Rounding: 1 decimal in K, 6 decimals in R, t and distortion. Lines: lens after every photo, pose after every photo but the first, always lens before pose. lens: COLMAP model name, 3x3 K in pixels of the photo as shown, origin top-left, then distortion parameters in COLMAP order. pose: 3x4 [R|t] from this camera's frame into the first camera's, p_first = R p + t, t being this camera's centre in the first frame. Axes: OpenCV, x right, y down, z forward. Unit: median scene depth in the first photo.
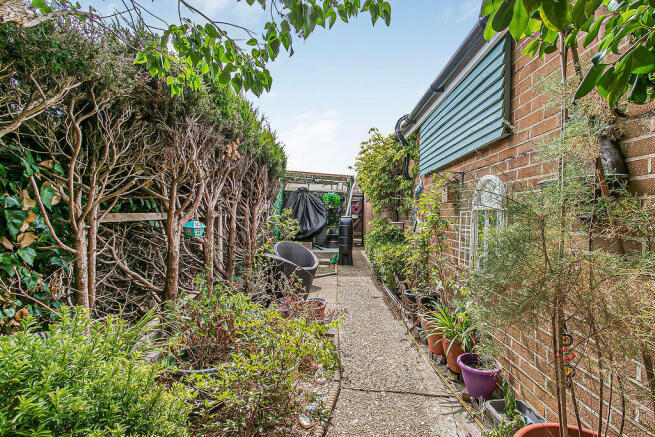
lens RADIAL K [[348.2, 0, 327.5], [0, 348.2, 218.5], [0, 0, 1]] dist [0.000705, 0.000581]
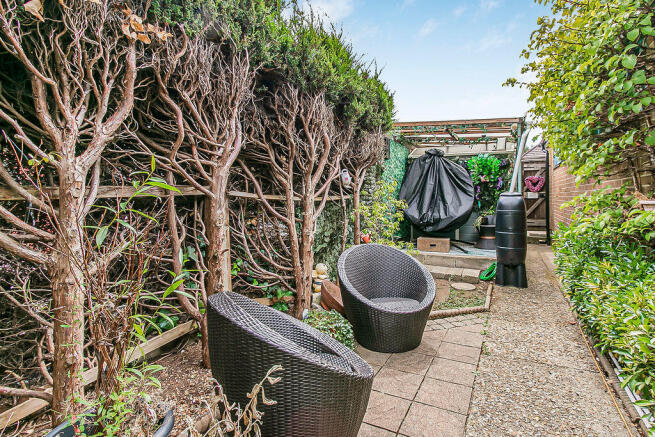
lens RADIAL K [[346.7, 0, 327.9], [0, 346.7, 198.1], [0, 0, 1]] dist [0.000594, 0.000284]
pose [[0.893387, -0.018894, -0.448891, 0.038827], [0.013710, 0.999797, -0.014796, 0.004425], [0.449080, 0.007064, 0.893464, 0.368276]]
